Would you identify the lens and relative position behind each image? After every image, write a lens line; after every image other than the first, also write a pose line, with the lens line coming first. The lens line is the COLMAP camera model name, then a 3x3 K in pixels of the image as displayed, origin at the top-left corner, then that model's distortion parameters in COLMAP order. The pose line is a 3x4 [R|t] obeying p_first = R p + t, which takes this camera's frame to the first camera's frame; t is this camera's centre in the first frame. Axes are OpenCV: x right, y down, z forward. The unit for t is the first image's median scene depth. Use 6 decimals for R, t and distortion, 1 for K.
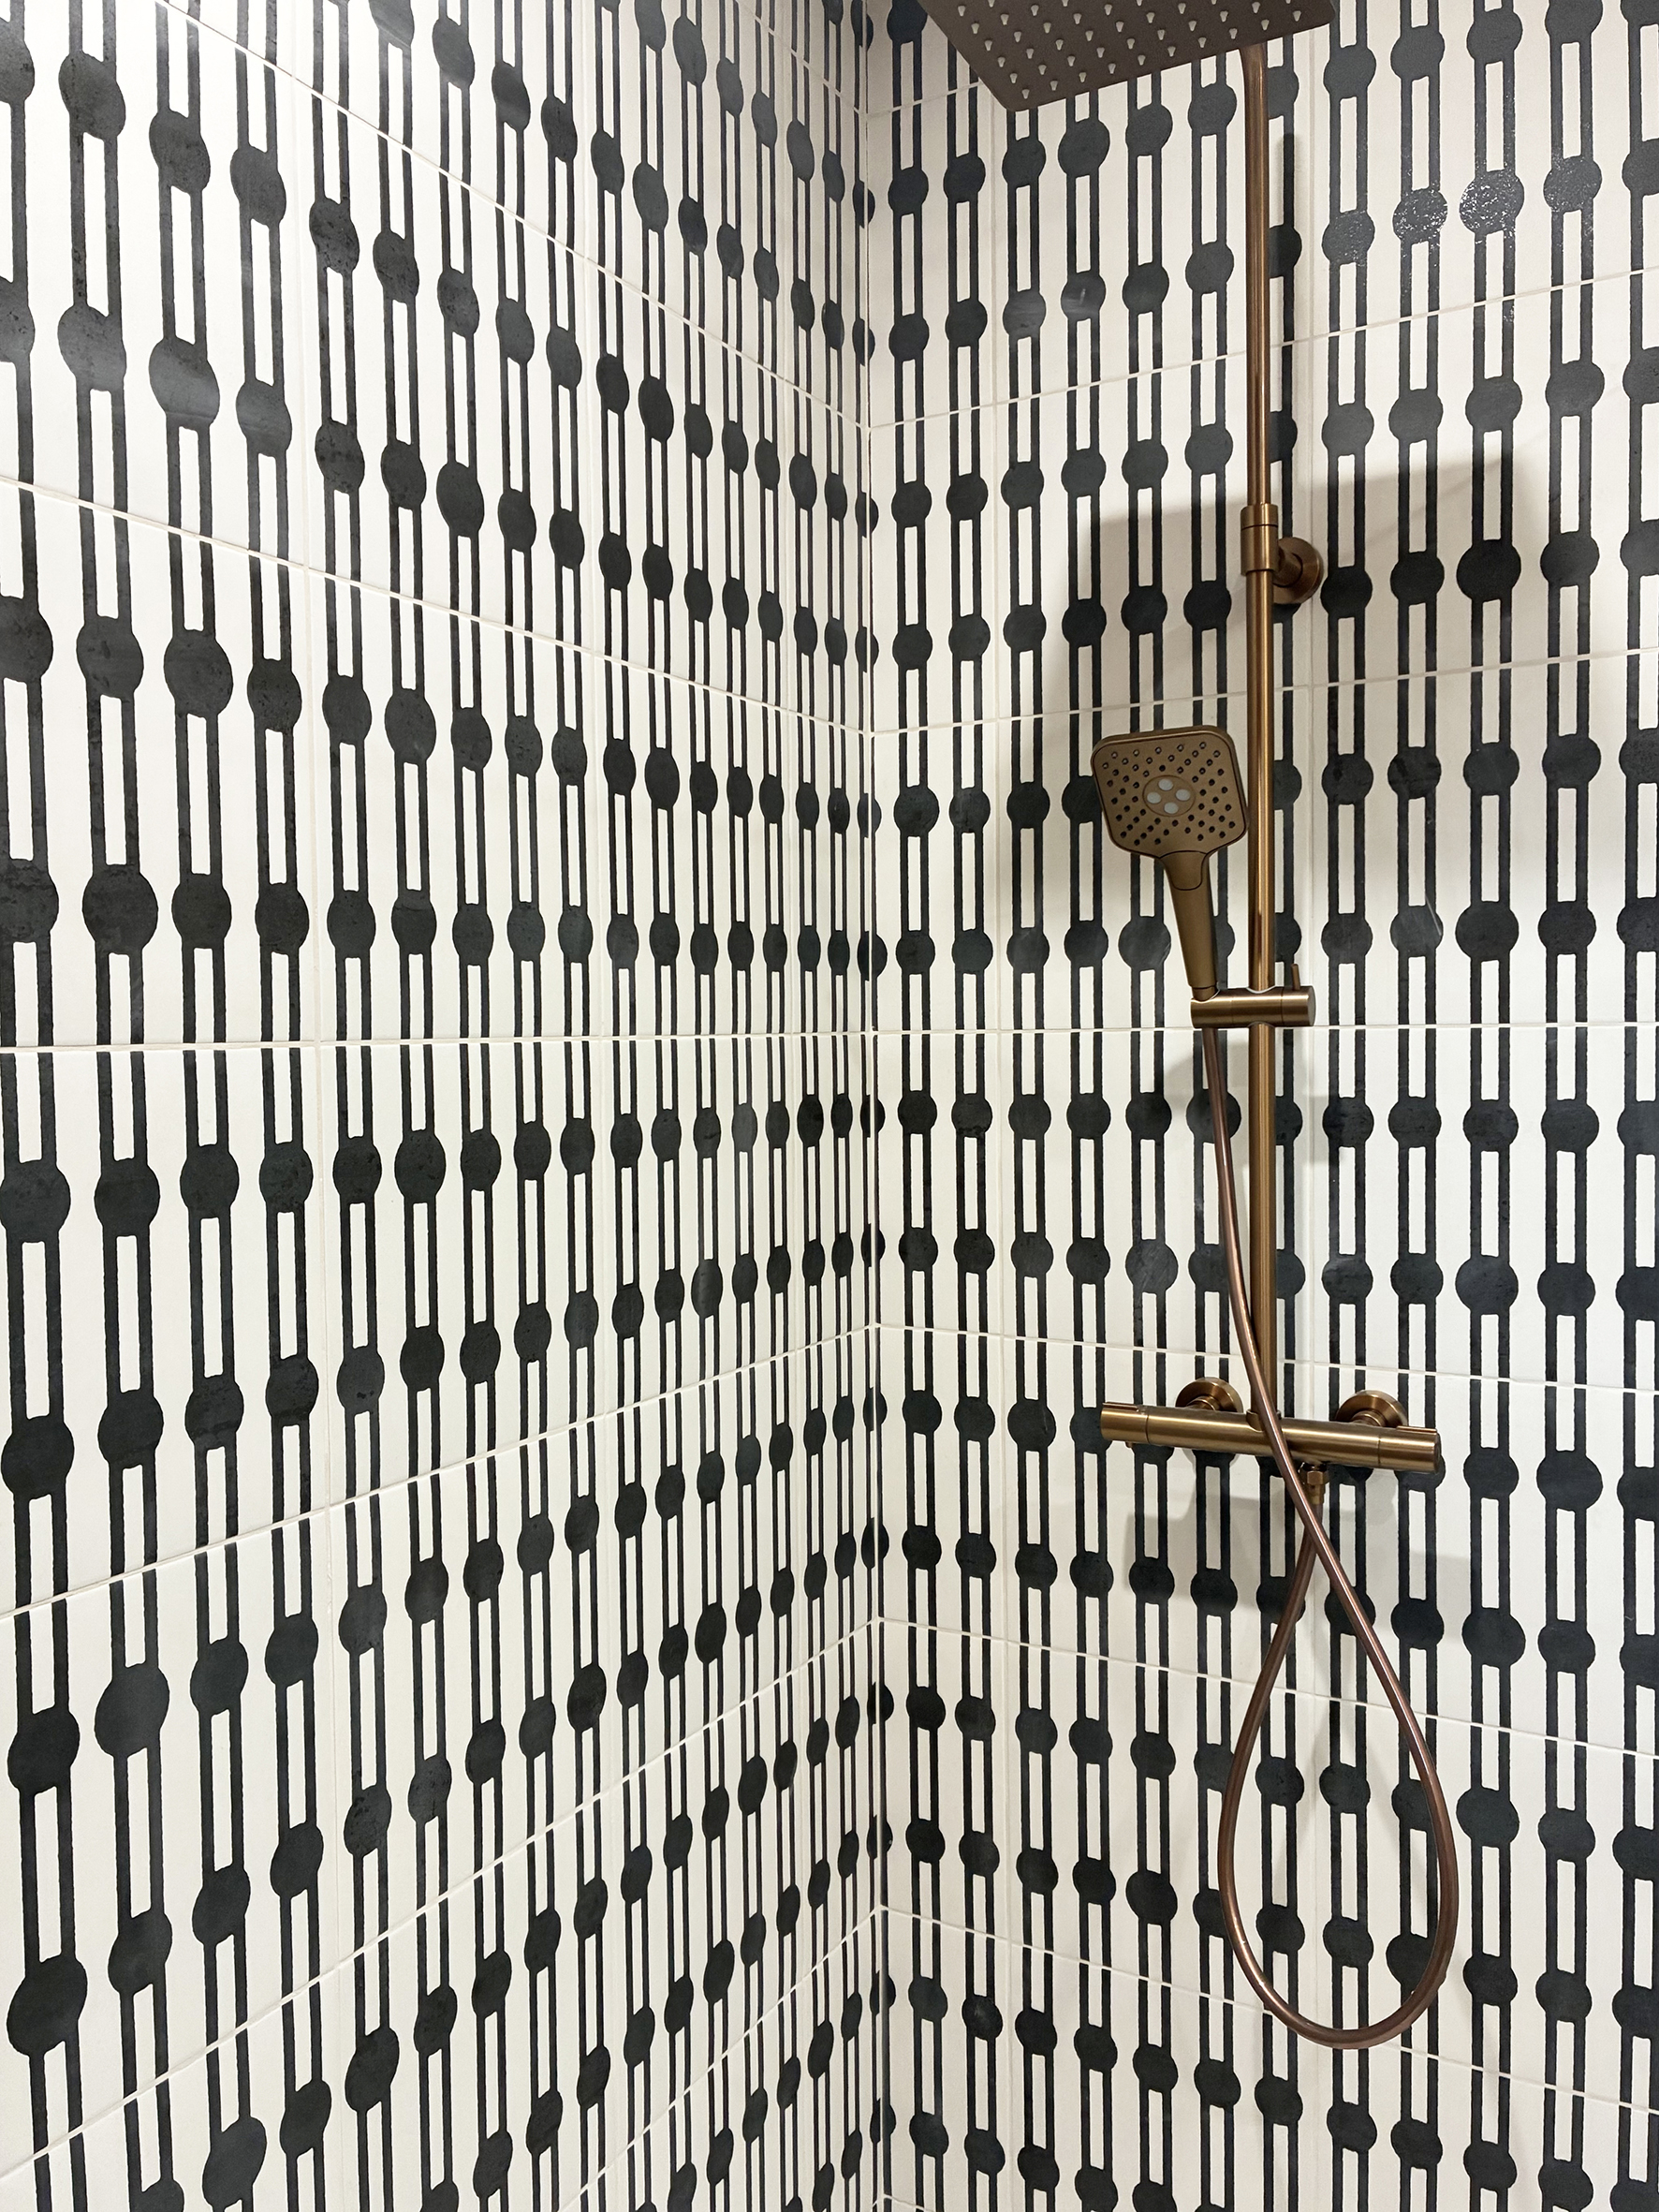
lens RADIAL K [[1773.9, 0, 806.2], [0, 1773.9, 1101.0], [0, 0, 1]] dist [0.062745, -0.064725]
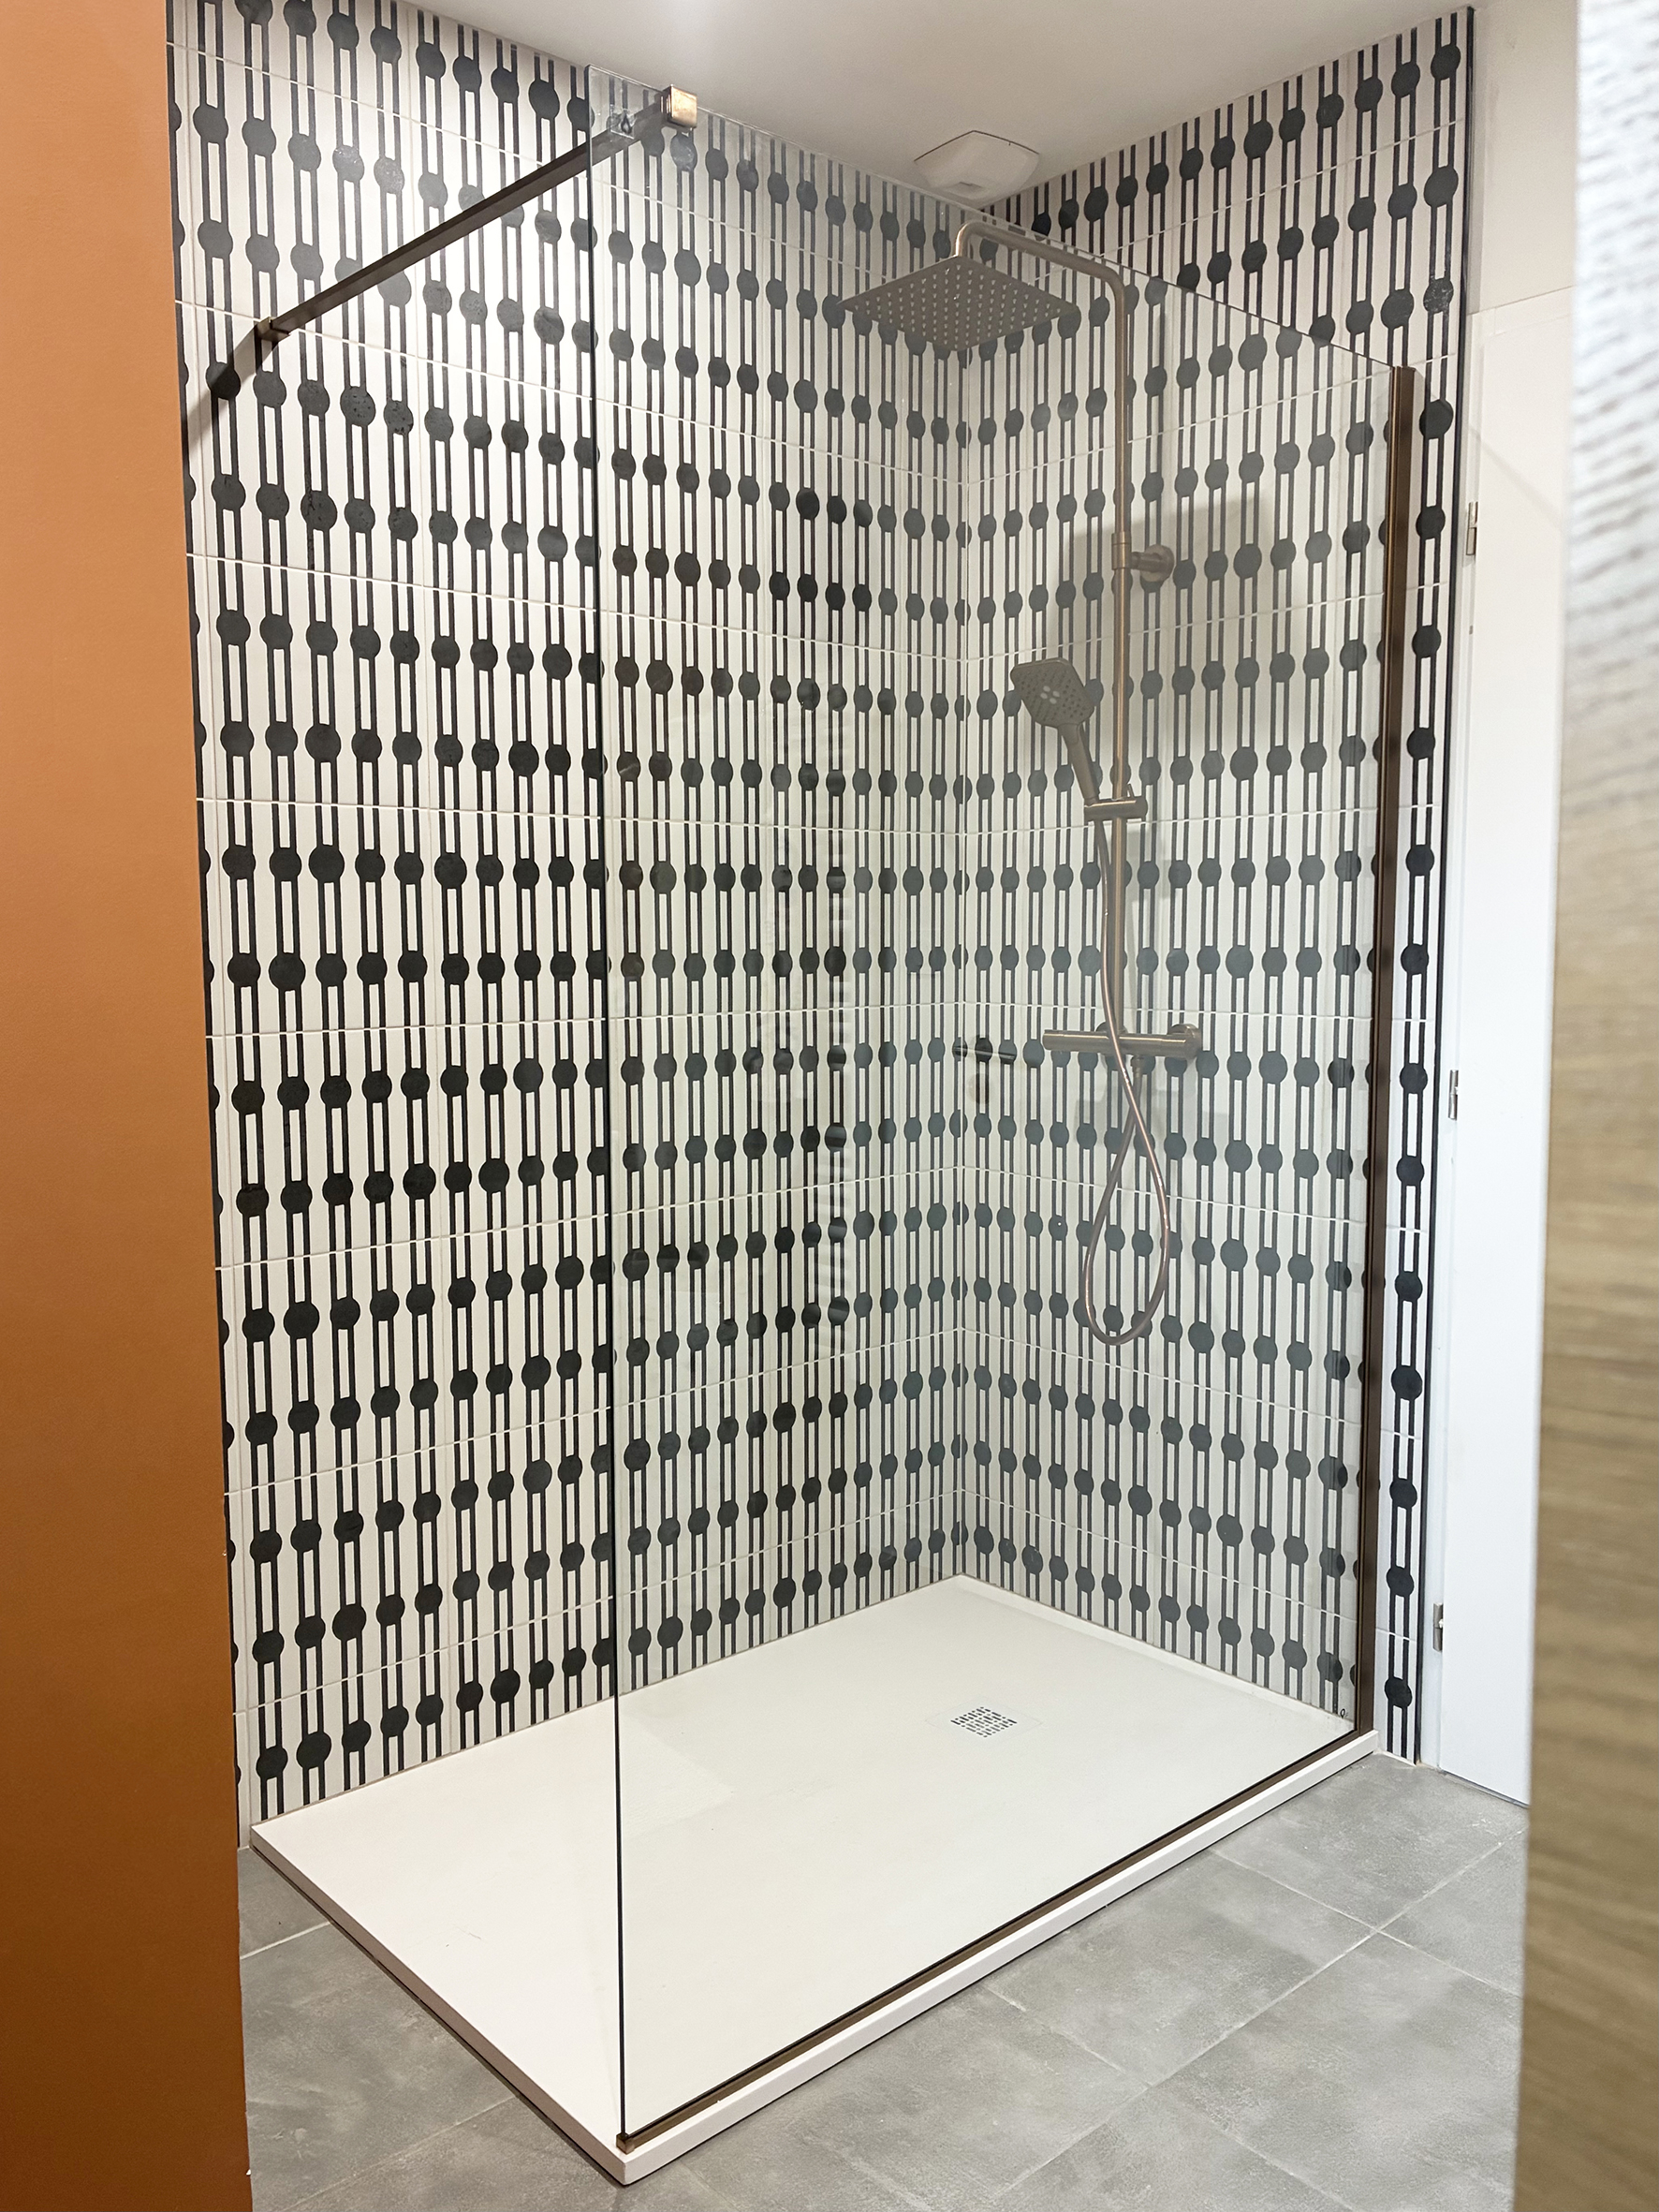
lens RADIAL K [[1655.0, 0, 788.5], [0, 1655.0, 1101.6], [0, 0, 1]] dist [0.034749, -0.040500]
pose [[0.945690, 0.044402, -0.322024, 0.504009], [-0.021053, 0.996914, 0.075631, 0.128589], [0.324388, -0.064743, 0.943706, -0.760318]]
